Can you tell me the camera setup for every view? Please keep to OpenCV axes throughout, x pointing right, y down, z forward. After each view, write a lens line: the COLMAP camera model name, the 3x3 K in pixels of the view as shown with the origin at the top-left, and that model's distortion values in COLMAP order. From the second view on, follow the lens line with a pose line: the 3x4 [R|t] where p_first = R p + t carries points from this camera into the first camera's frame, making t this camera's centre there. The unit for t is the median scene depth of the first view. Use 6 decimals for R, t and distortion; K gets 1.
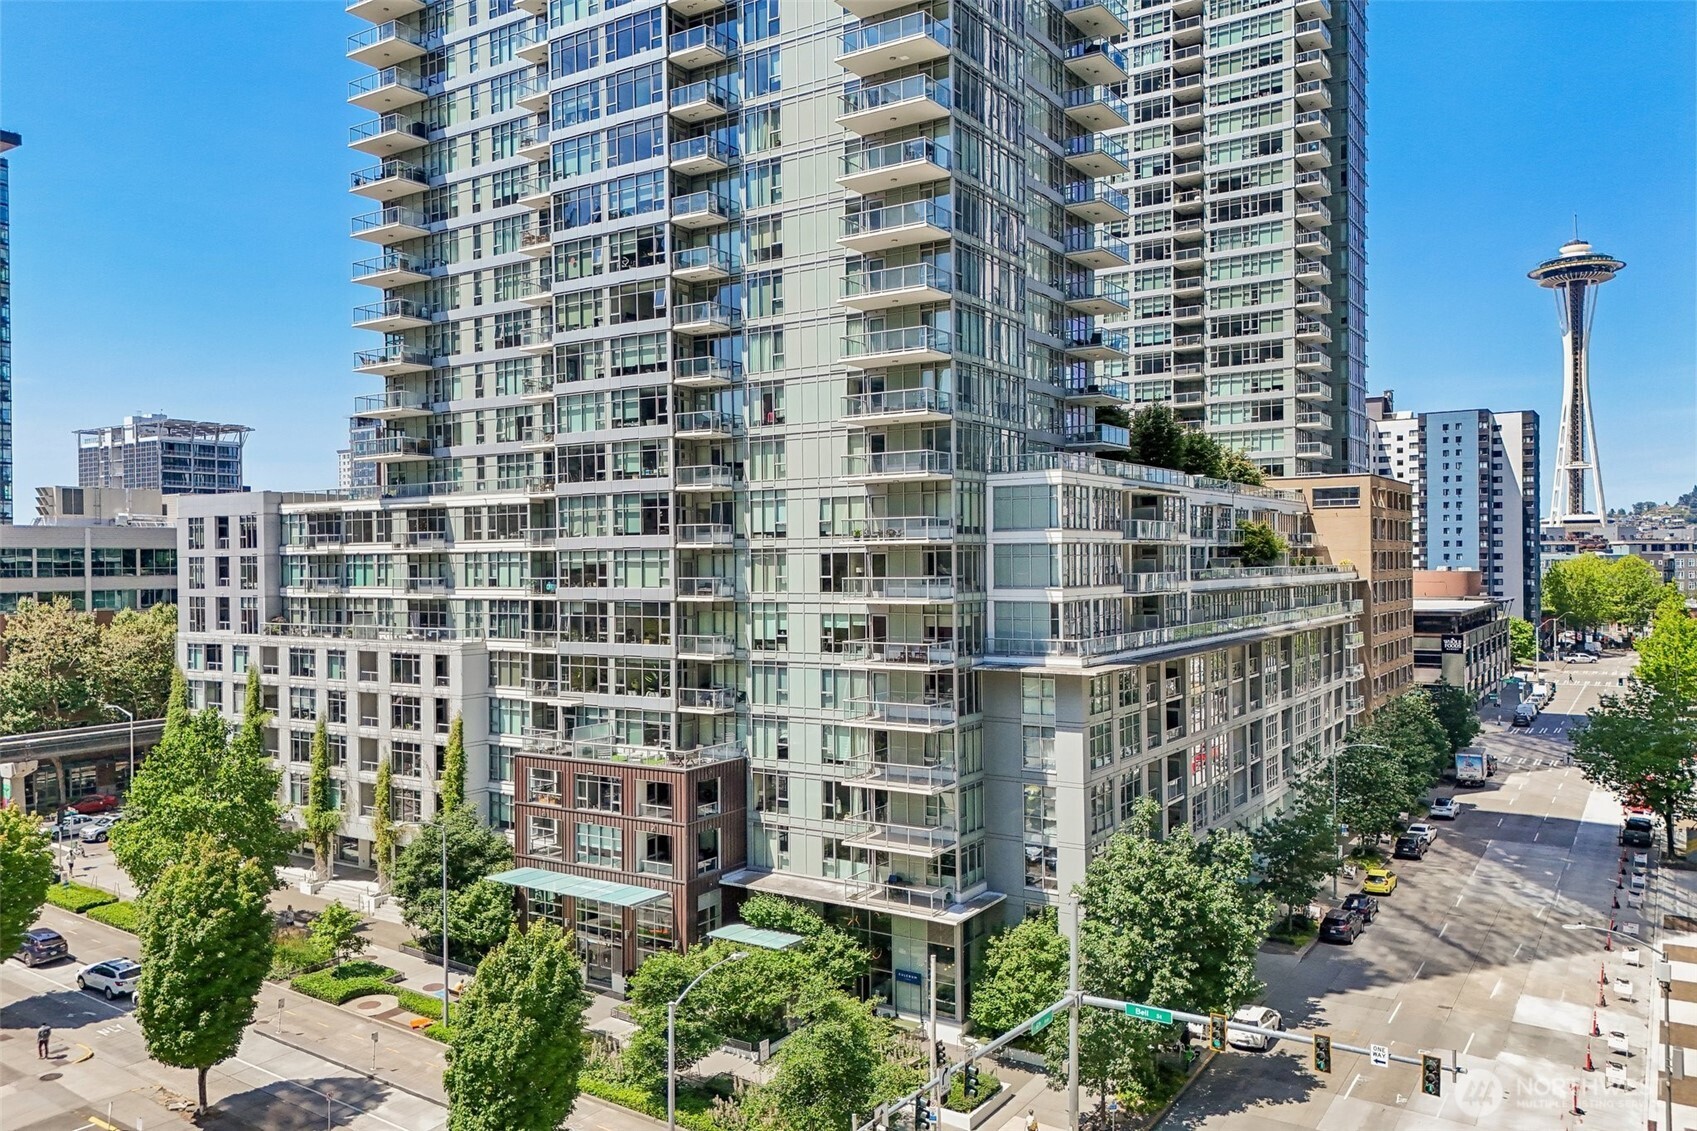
lens RADIAL K [[1238.9, 0, 848.5], [0, 1238.9, 565.5], [0, 0, 1]] dist [0.114888, -0.195898]
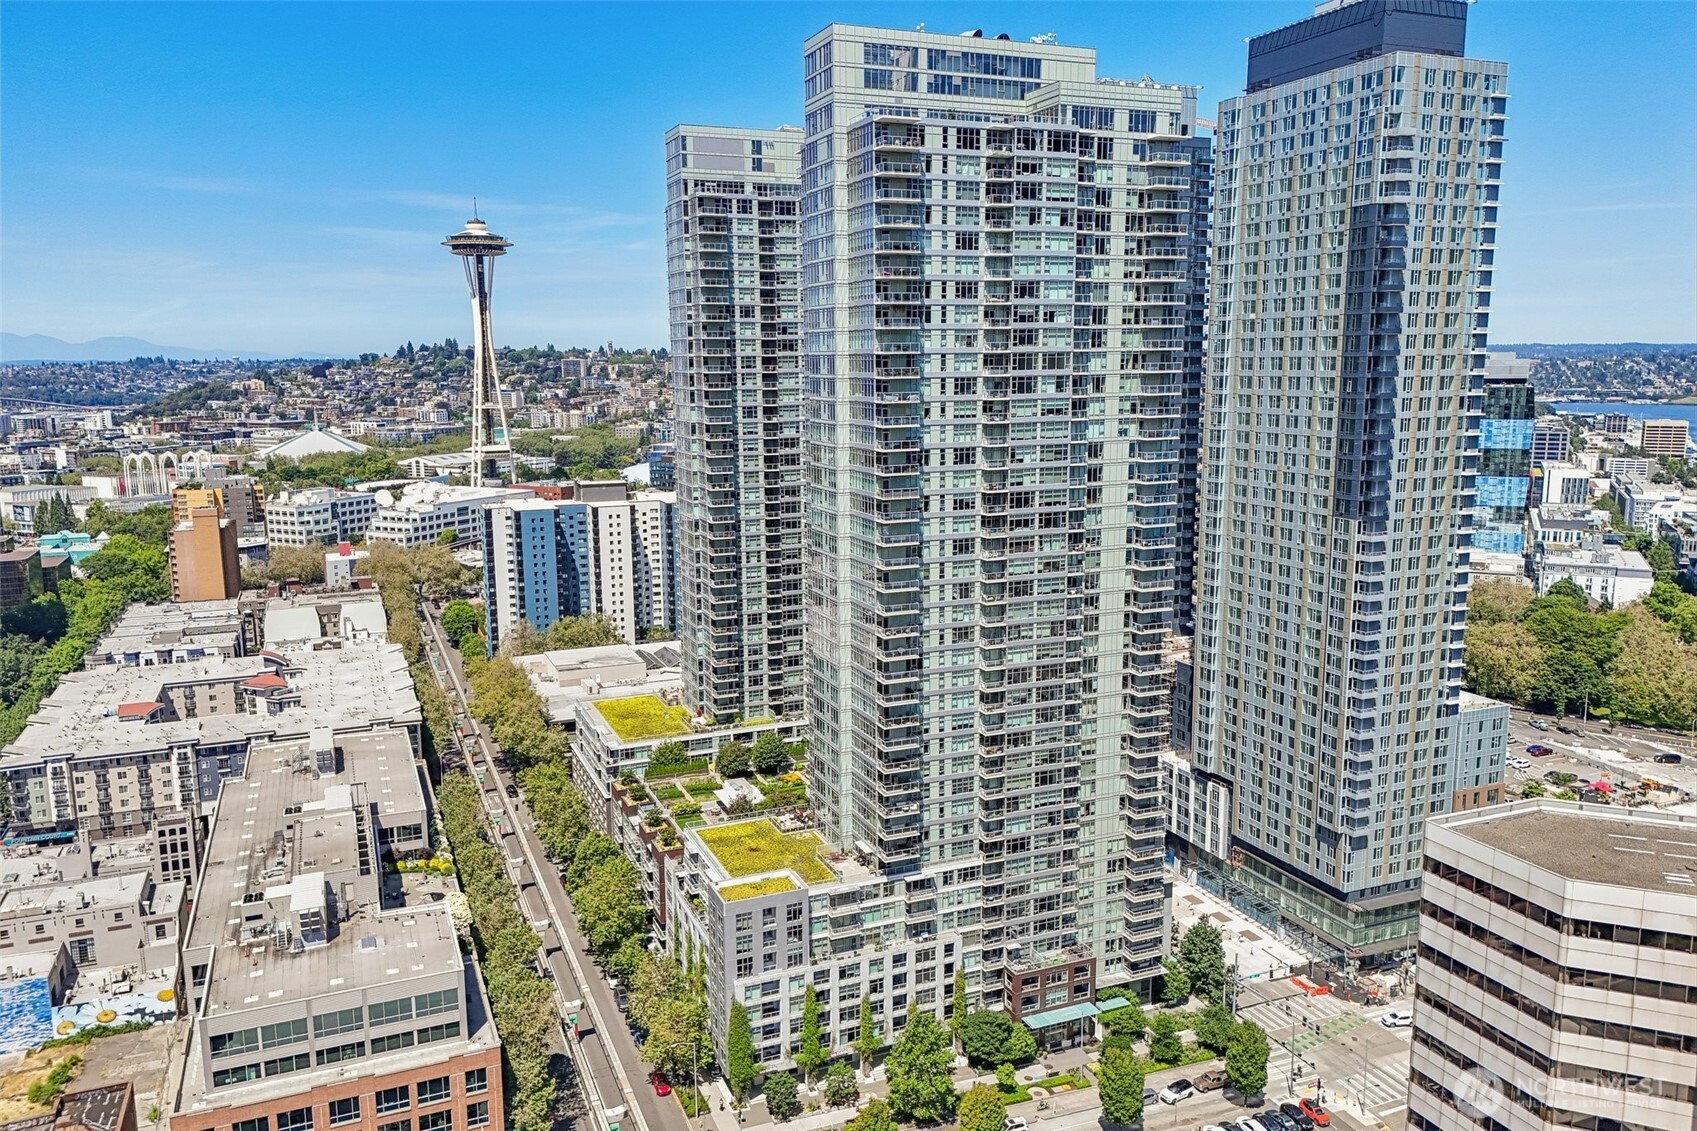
lens RADIAL K [[1238.9, 0, 848.5], [0, 1238.9, 565.5], [0, 0, 1]] dist [0.114888, -0.195898]
pose [[0.560003, -0.131327, 0.818016, -2.008854], [0.007429, 0.988113, 0.153549, -0.862833], [-0.828457, -0.079911, 0.554322, 0.012158]]
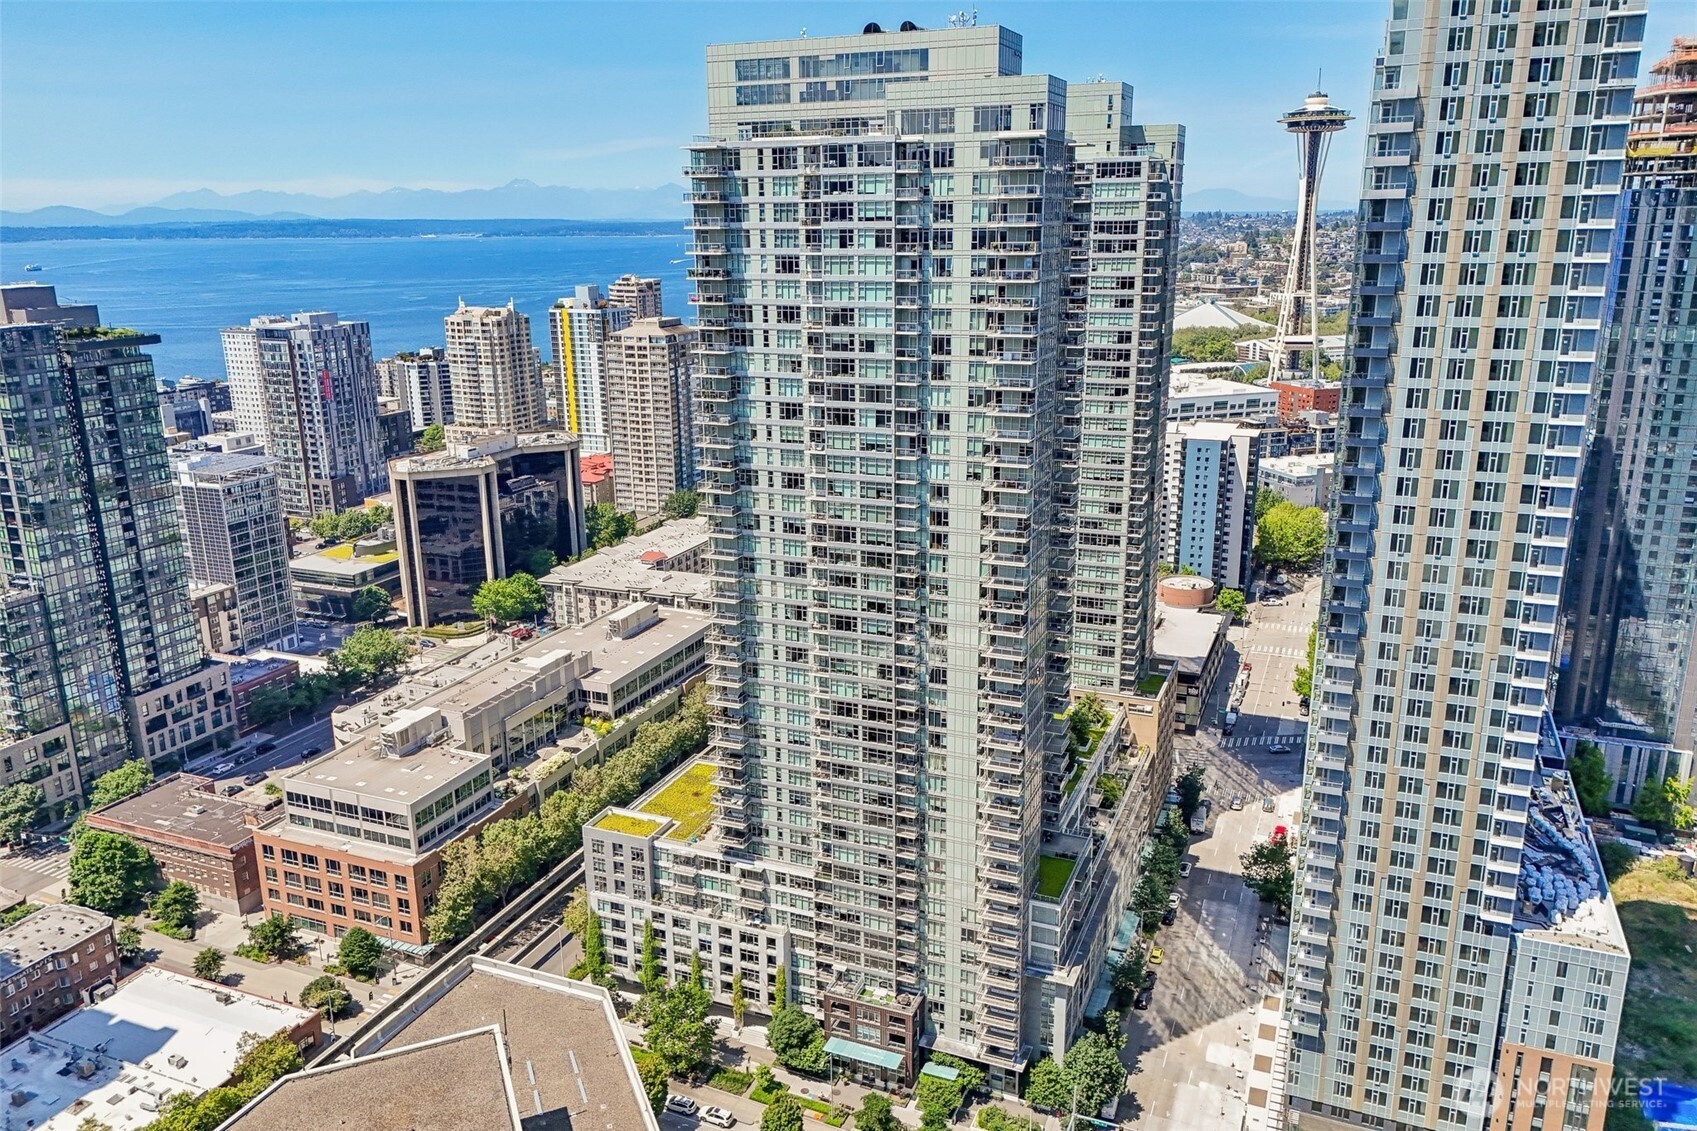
lens RADIAL K [[1238.9, 0, 848.5], [0, 1238.9, 565.5], [0, 0, 1]] dist [0.114888, -0.195898]
pose [[0.983123, -0.049116, 0.176229, -0.530759], [0.001284, 0.965115, 0.261824, -1.113600], [-0.182941, -0.257179, 0.948890, -0.937125]]
